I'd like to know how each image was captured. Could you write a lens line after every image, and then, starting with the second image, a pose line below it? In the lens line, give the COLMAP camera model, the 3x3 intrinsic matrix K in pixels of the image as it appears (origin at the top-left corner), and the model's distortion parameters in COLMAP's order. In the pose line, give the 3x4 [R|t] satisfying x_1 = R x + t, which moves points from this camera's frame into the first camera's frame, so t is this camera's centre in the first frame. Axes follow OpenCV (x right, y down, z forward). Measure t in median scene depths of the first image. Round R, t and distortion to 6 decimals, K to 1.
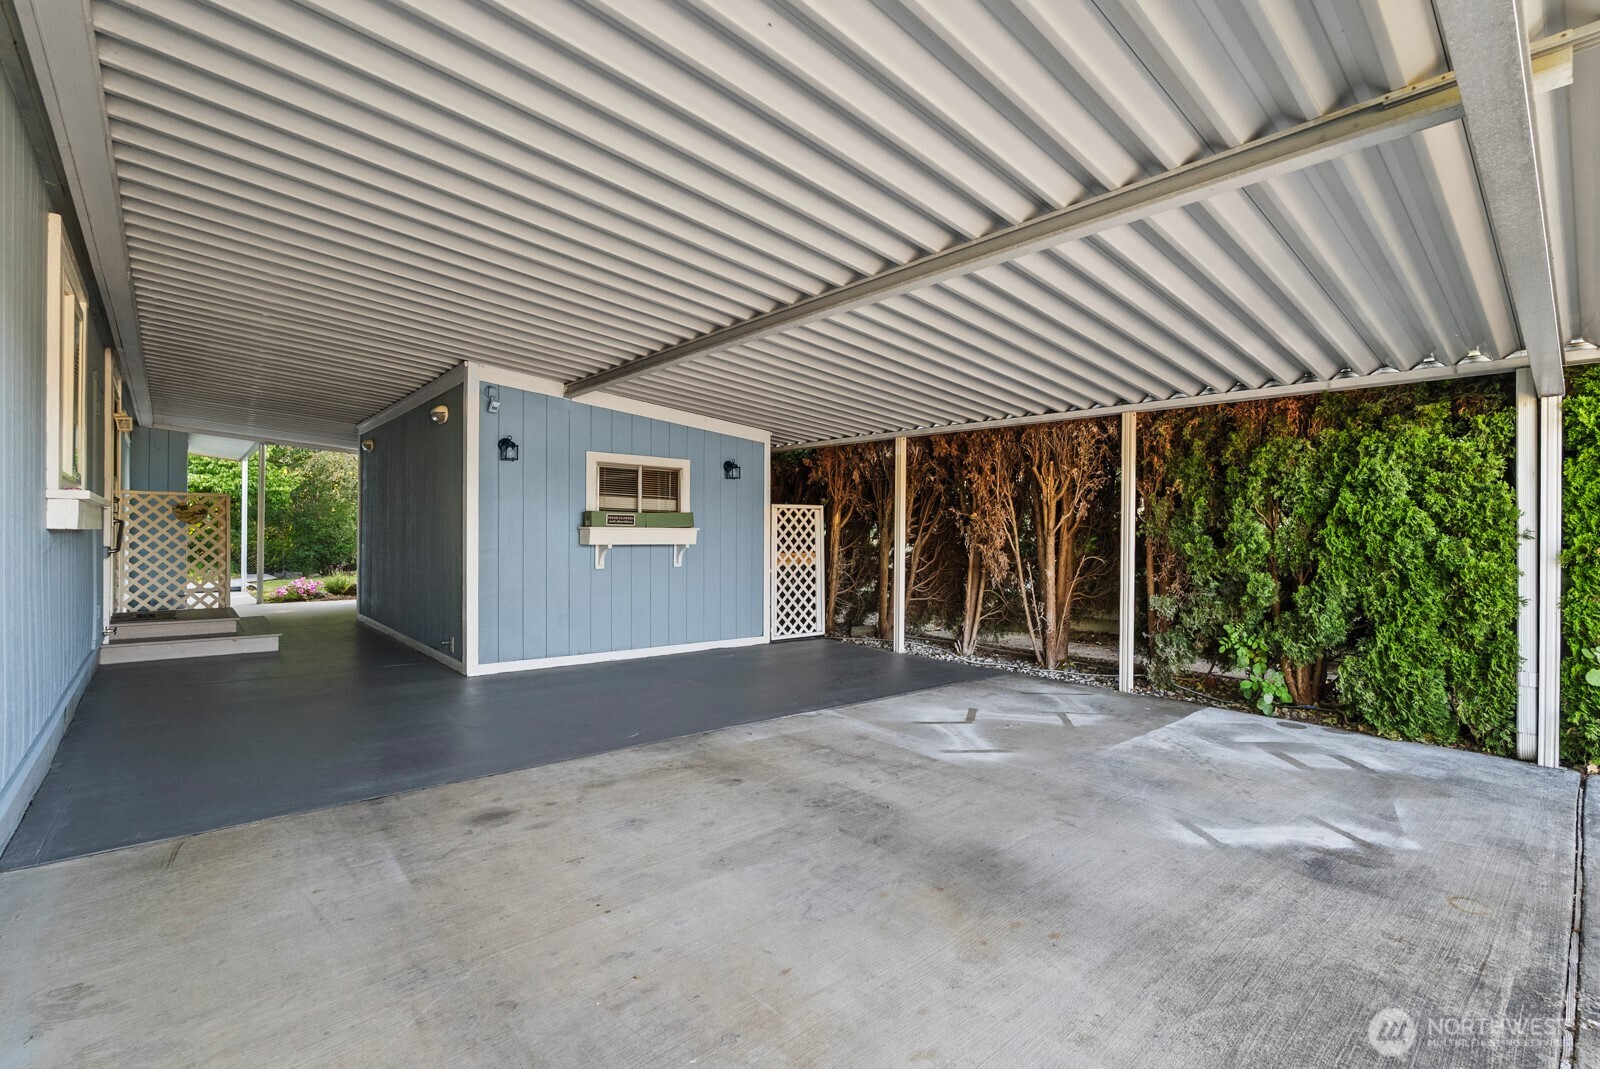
lens RADIAL K [[705.7, 0, 801.5], [0, 705.7, 532.4], [0, 0, 1]] dist [-0.000127, 0.000006]
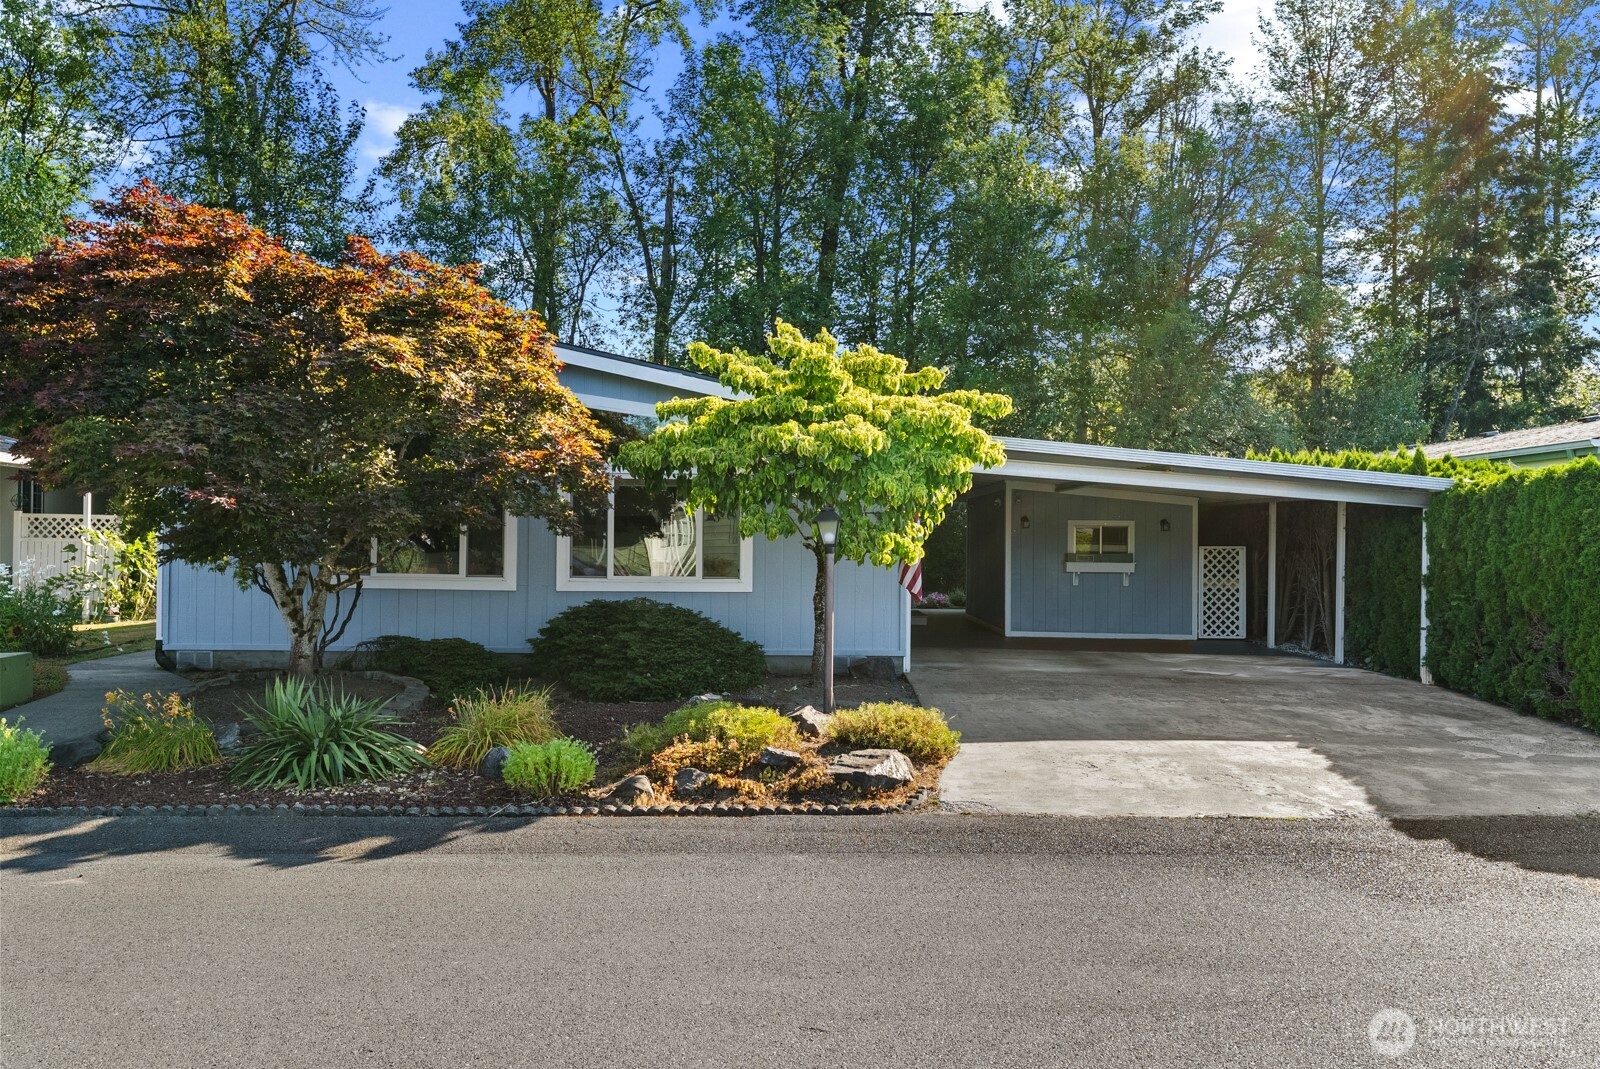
lens RADIAL K [[1248.4, 0, 800.3], [0, 1248.4, 538.3], [0, 0, 1]] dist [-0.000810, -0.000097]
pose [[0.752707, -0.003642, -0.658346, 1.028271], [-0.004461, 0.999934, -0.010632, -0.024476], [0.658341, 0.010940, 0.752641, -1.488167]]
